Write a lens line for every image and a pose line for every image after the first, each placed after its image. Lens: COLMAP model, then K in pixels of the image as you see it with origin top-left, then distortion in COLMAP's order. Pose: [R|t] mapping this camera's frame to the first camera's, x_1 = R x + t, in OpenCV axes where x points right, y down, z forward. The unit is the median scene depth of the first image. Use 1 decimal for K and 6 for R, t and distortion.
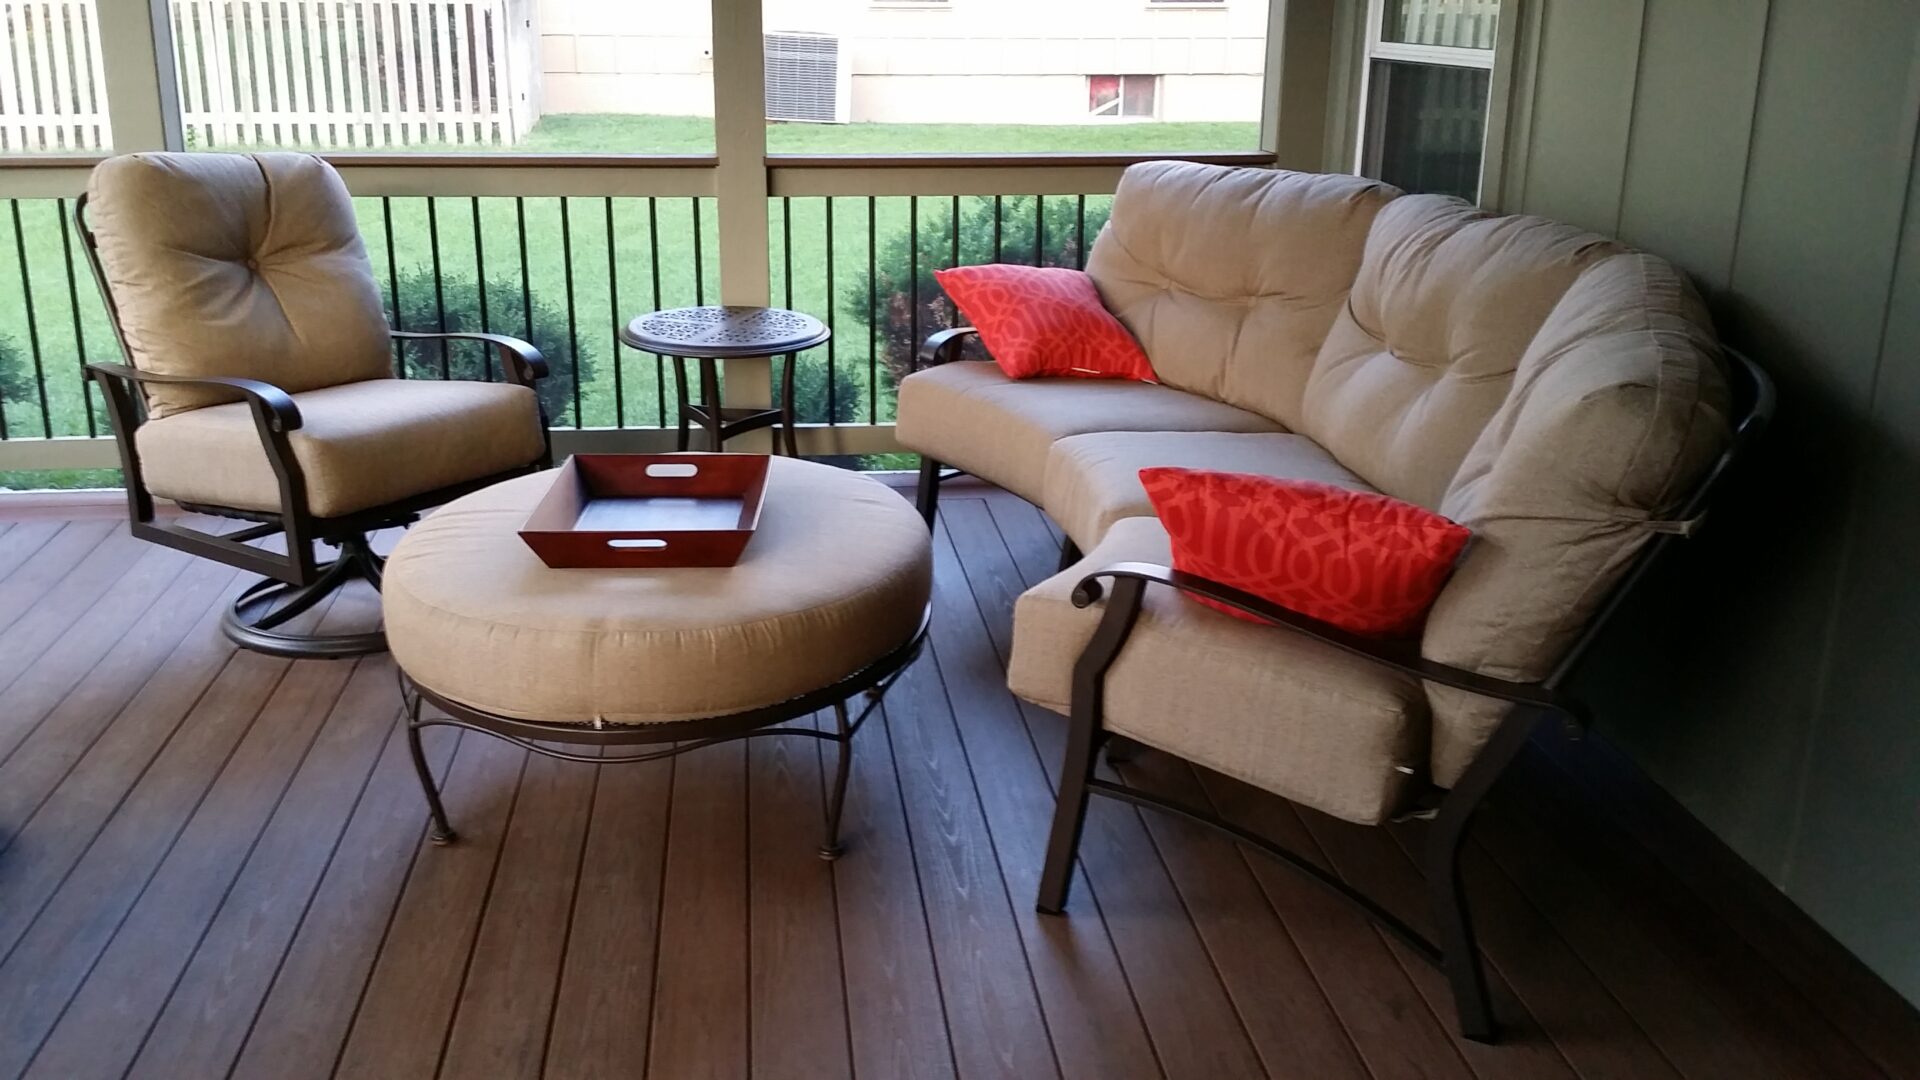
lens RADIAL K [[1721.5, 0, 975.0], [0, 1721.5, 550.5], [0, 0, 1]] dist [0.096180, -0.205597]
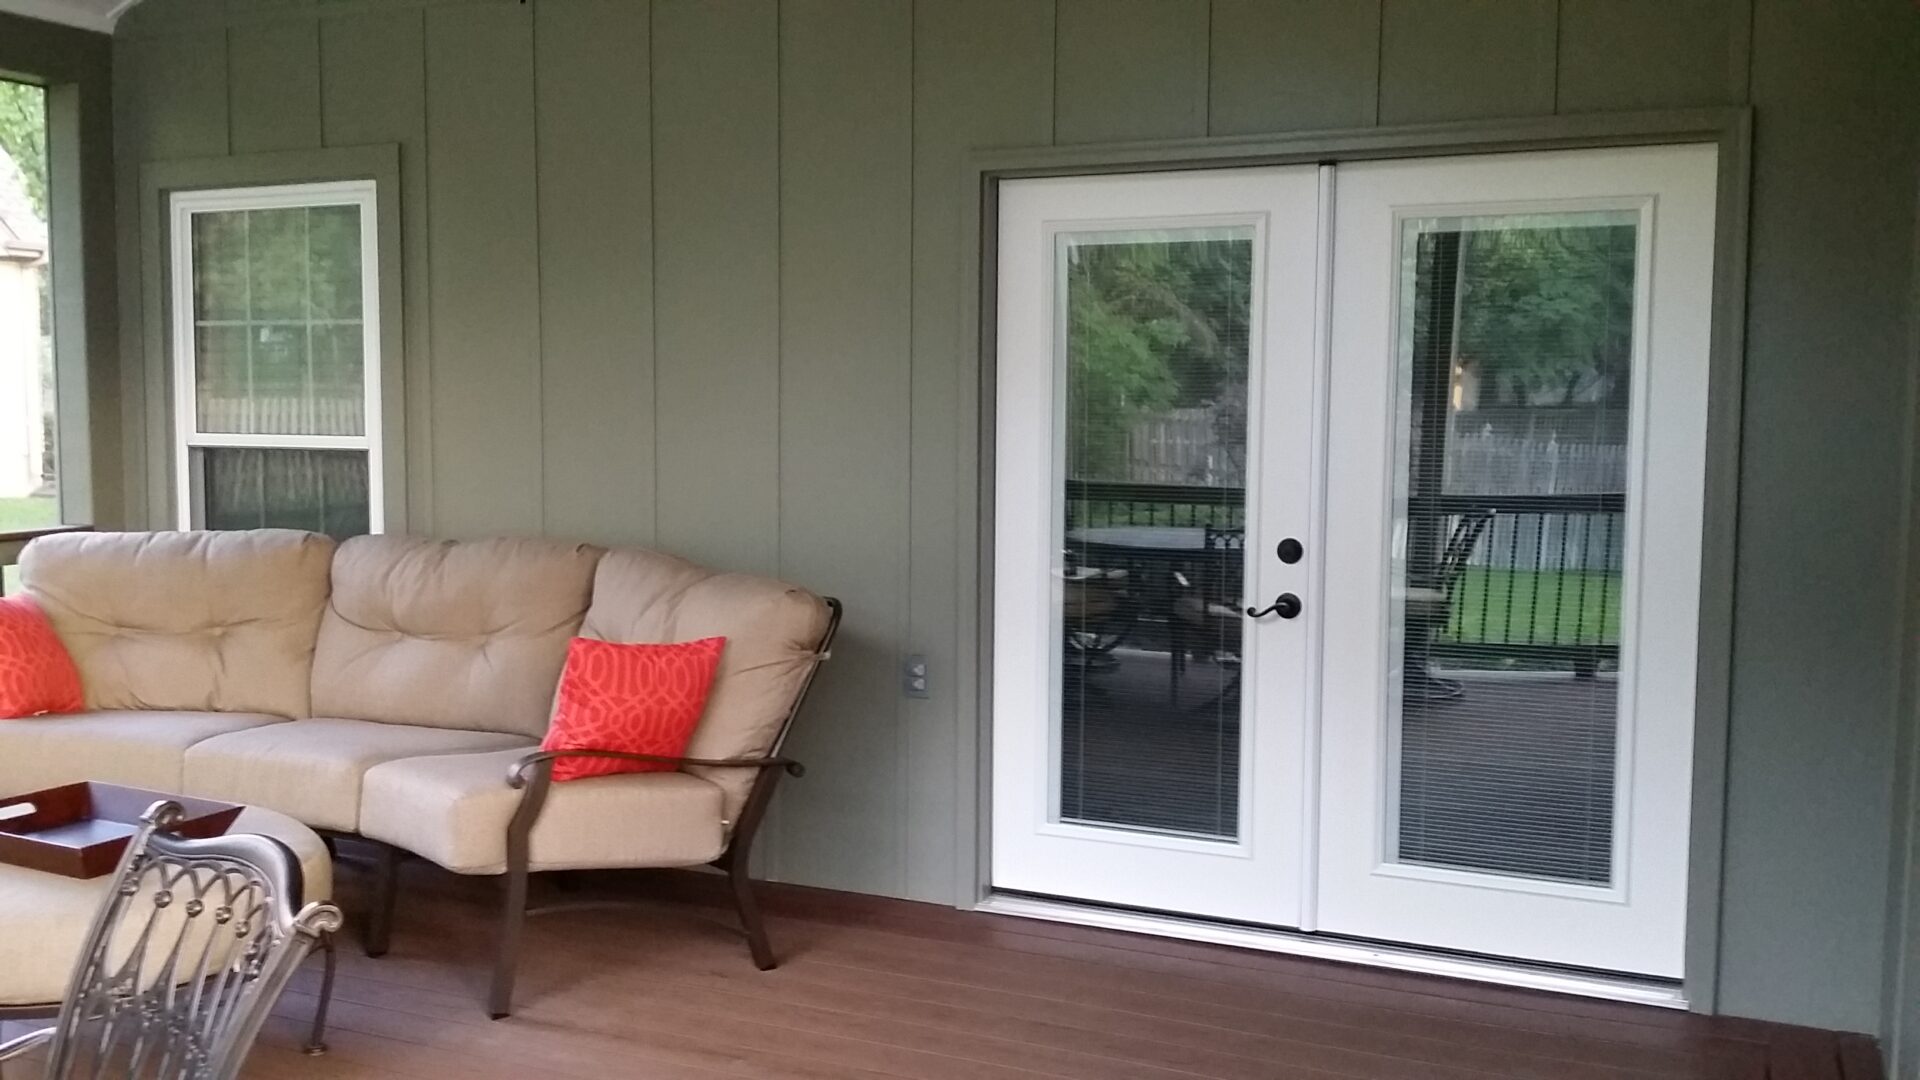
lens RADIAL K [[1721.5, 0, 922.0], [0, 1721.5, 534.2], [0, 0, 1]] dist [0.096180, -0.205597]
pose [[0.501488, -0.073456, 0.862041, -0.671703], [0.262211, 0.962430, -0.070530, 0.011834], [-0.824473, 0.261406, 0.501908, -0.076211]]
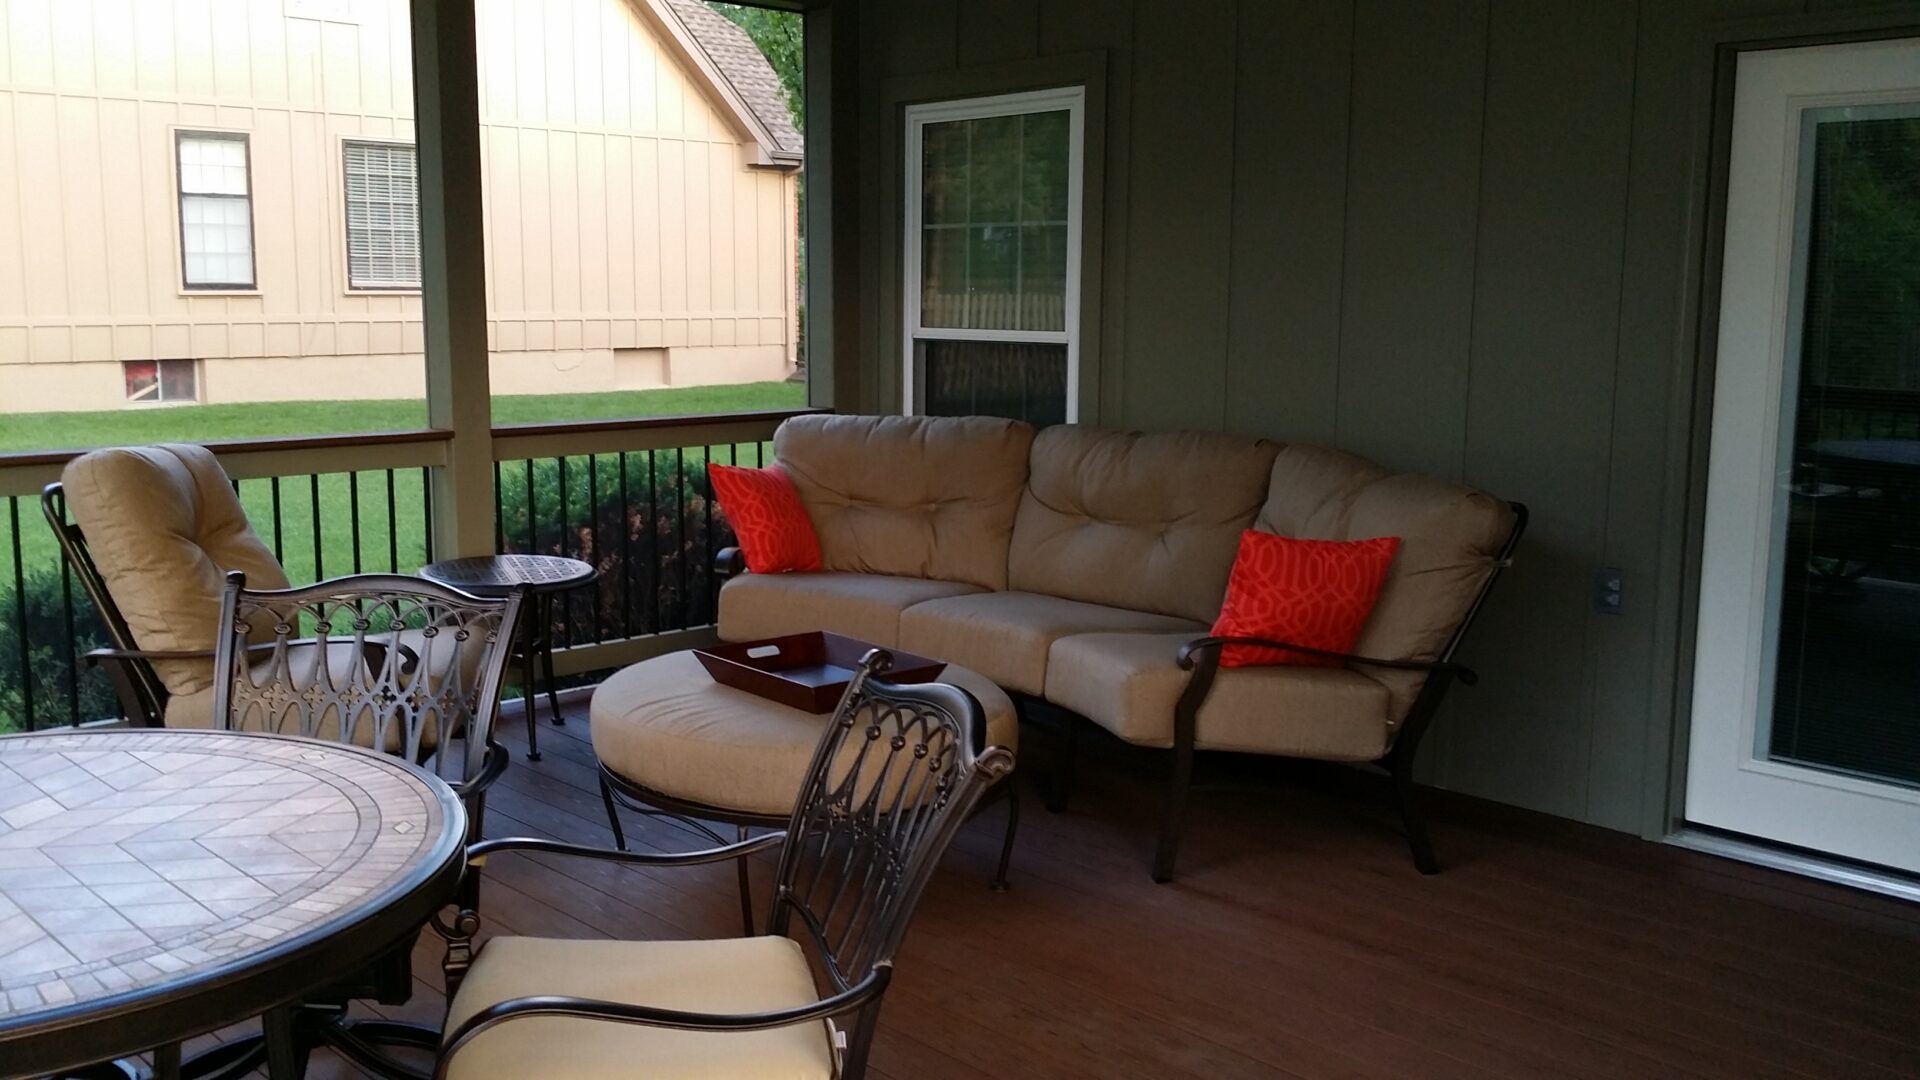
lens RADIAL K [[1721.5, 0, 933.0], [0, 1721.5, 538.9], [0, 0, 1]] dist [0.096180, -0.205597]
pose [[0.792893, -0.090326, 0.602629, -0.682193], [0.185555, 0.977776, -0.097584, 0.016780], [-0.580422, 0.189195, 0.792033, -0.096494]]
